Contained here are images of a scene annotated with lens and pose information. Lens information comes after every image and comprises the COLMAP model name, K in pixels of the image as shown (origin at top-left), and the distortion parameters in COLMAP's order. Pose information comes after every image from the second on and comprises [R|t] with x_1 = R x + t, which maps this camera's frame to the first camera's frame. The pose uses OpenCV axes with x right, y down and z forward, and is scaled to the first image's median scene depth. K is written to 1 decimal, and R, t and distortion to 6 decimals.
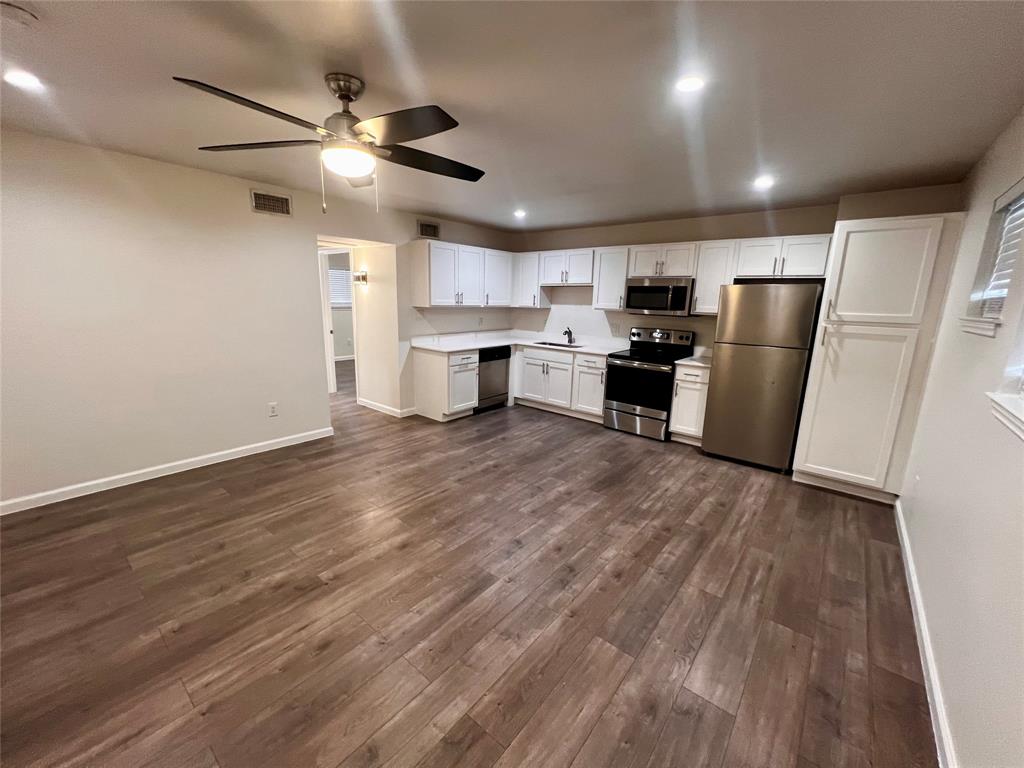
lens RADIAL K [[412.1, 0, 512.0], [0, 412.1, 384.0], [0, 0, 1]] dist [-0.000346, -0.000046]
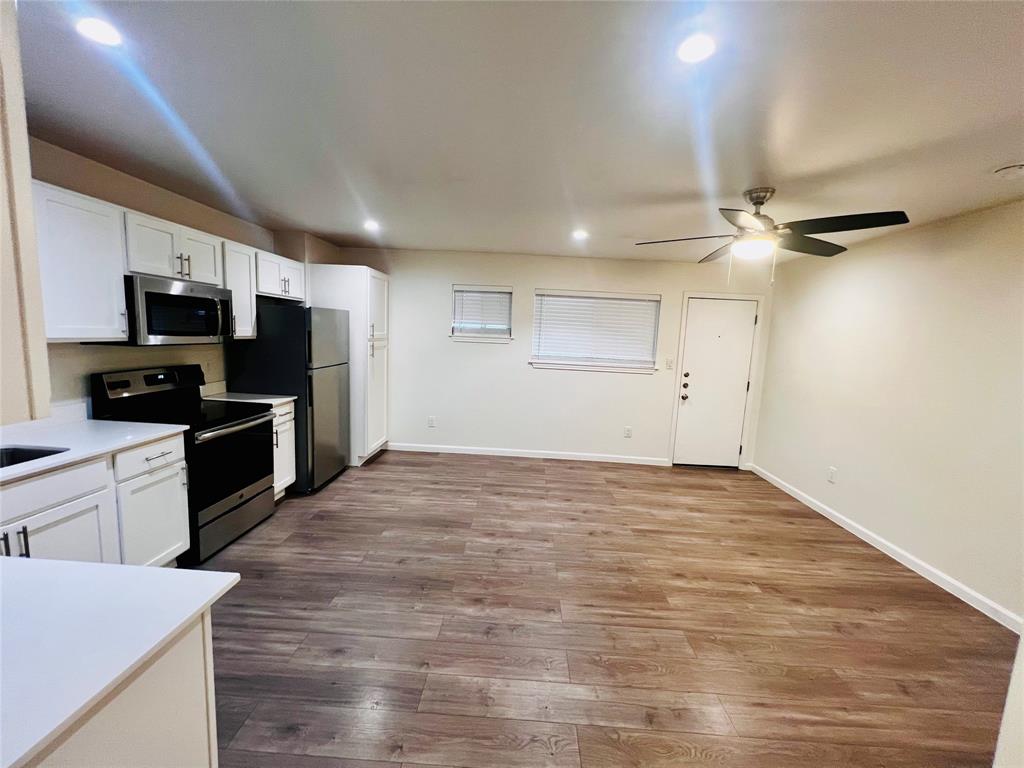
lens RADIAL K [[412.1, 0, 512.0], [0, 412.1, 384.0], [0, 0, 1]] dist [-0.000346, -0.000046]
pose [[-0.609670, -0.152475, 0.777852, -0.419588], [0.102329, 0.957973, 0.267986, -0.230854], [-0.786022, 0.242980, -0.568445, 1.015453]]
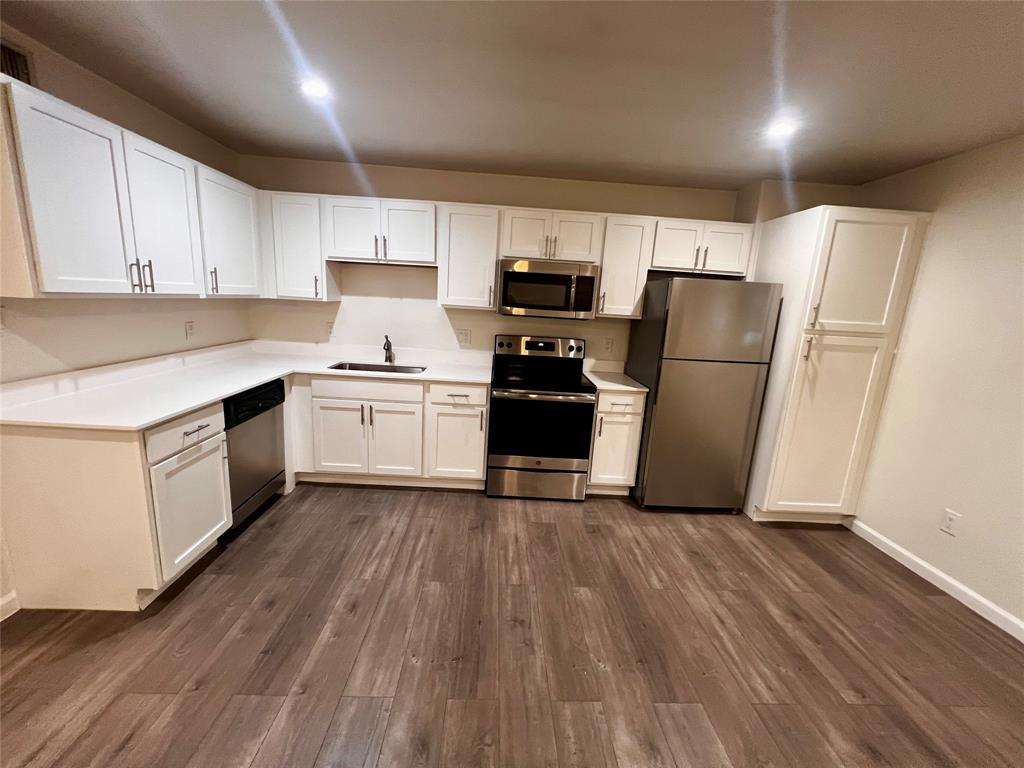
lens RADIAL K [[412.1, 0, 512.0], [0, 412.1, 384.0], [0, 0, 1]] dist [-0.000346, -0.000046]
pose [[0.747964, -0.115190, 0.653668, -0.149337], [0.097938, 0.993199, 0.062957, -0.109990], [-0.656474, 0.016929, 0.754158, 0.546726]]
